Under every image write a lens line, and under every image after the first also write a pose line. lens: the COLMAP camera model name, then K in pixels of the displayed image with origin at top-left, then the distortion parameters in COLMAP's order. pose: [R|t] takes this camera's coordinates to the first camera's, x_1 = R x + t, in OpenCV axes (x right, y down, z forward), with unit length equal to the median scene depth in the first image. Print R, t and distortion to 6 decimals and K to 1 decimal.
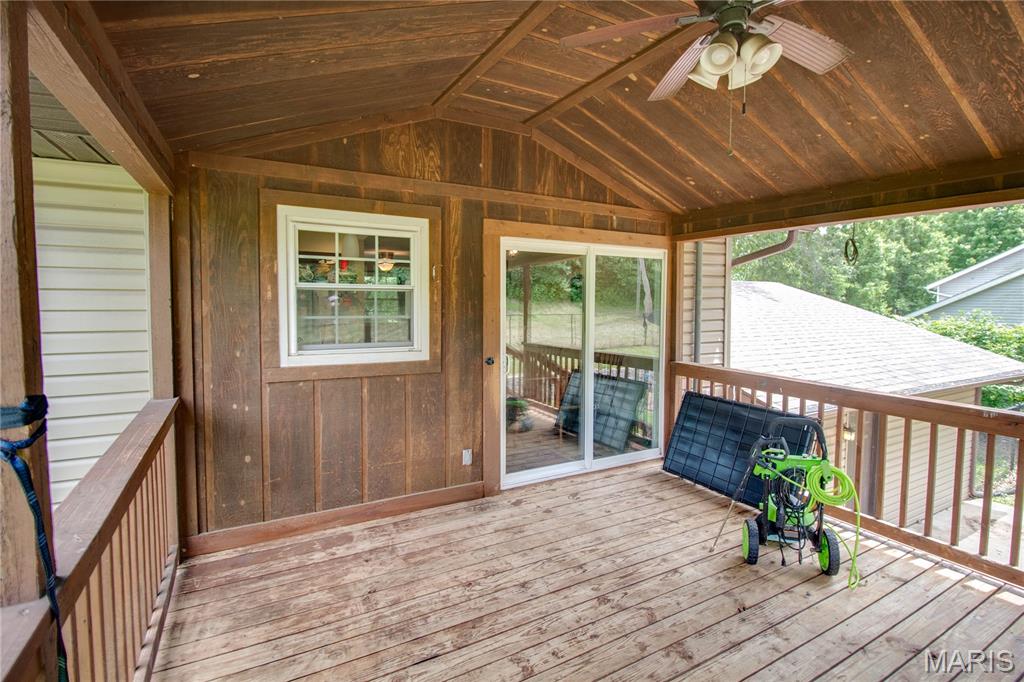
lens RADIAL K [[492.5, 0, 514.3], [0, 492.5, 325.3], [0, 0, 1]] dist [0.000224, -0.014147]
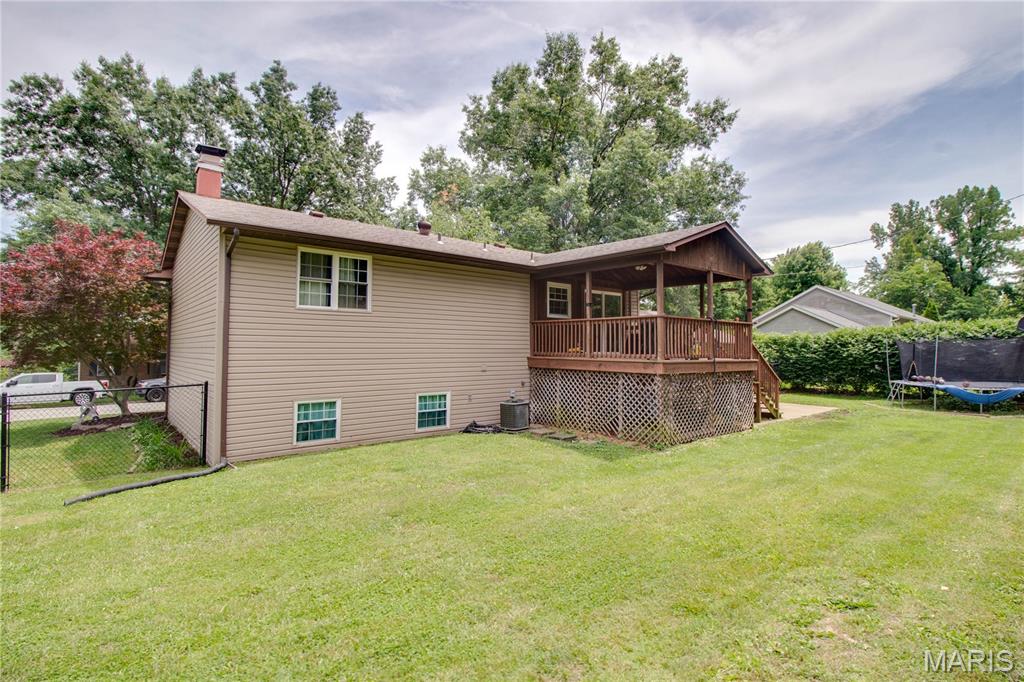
lens RADIAL K [[492.5, 0, 514.3], [0, 492.5, 325.3], [0, 0, 1]] dist [0.000224, -0.014147]
pose [[0.984206, 0.002842, 0.177003, -1.005992], [0.014146, 0.995411, -0.094640, 0.370945], [-0.176460, 0.095649, 0.979649, -2.145457]]
